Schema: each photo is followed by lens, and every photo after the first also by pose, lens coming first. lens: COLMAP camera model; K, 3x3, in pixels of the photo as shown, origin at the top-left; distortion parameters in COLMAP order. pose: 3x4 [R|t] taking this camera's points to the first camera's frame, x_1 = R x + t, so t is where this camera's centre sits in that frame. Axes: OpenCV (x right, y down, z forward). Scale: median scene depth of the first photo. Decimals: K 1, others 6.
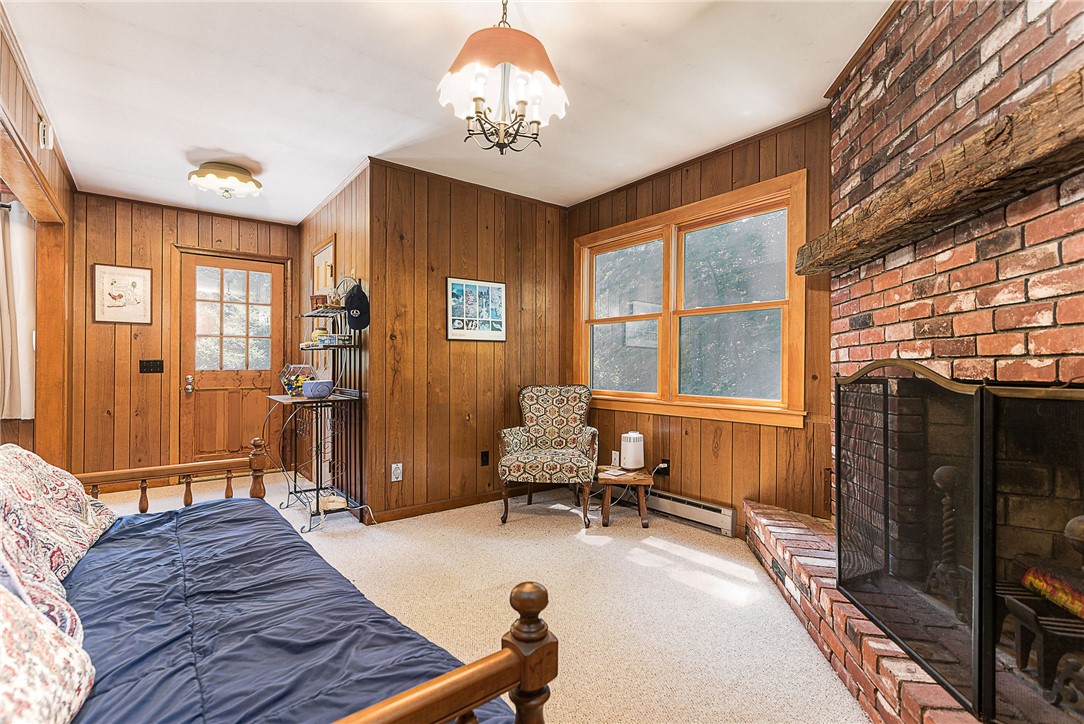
lens RADIAL K [[497.7, 0, 542.0], [0, 497.7, 362.0], [0, 0, 1]] dist [0.002518, -0.000409]
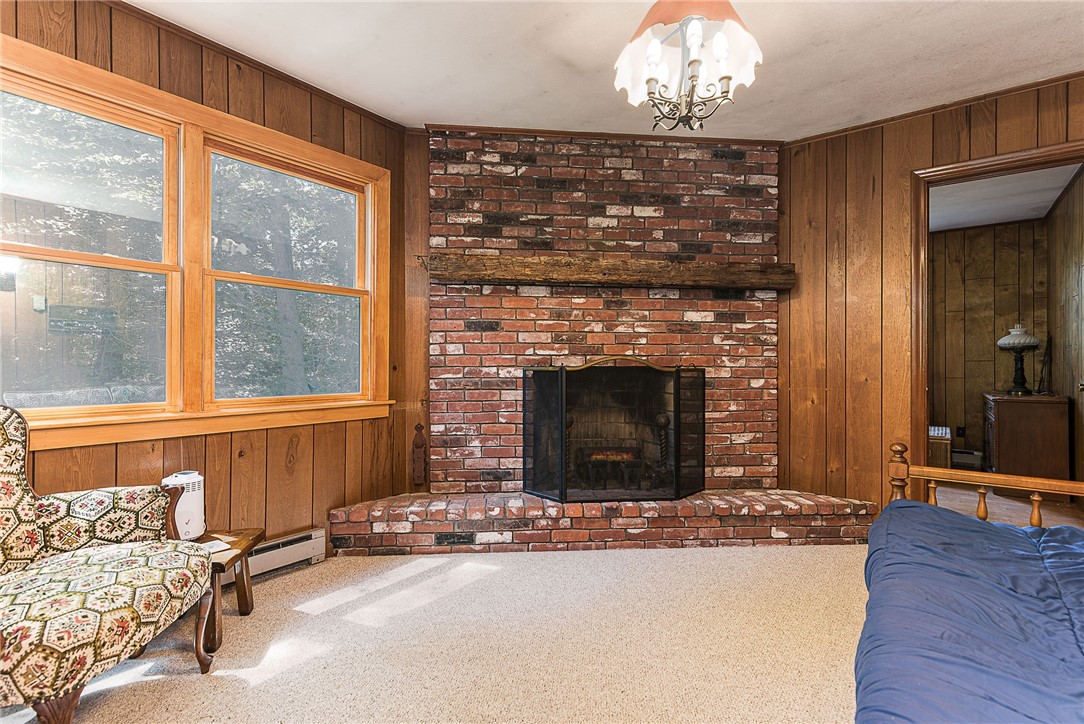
lens RADIAL K [[497.7, 0, 542.0], [0, 497.7, 362.0], [0, 0, 1]] dist [0.002518, -0.000409]
pose [[-0.241360, -0.004638, 0.970425, -0.889338], [-0.016151, 0.999869, 0.000761, 0.017577], [-0.970301, -0.015489, -0.241403, 1.446871]]
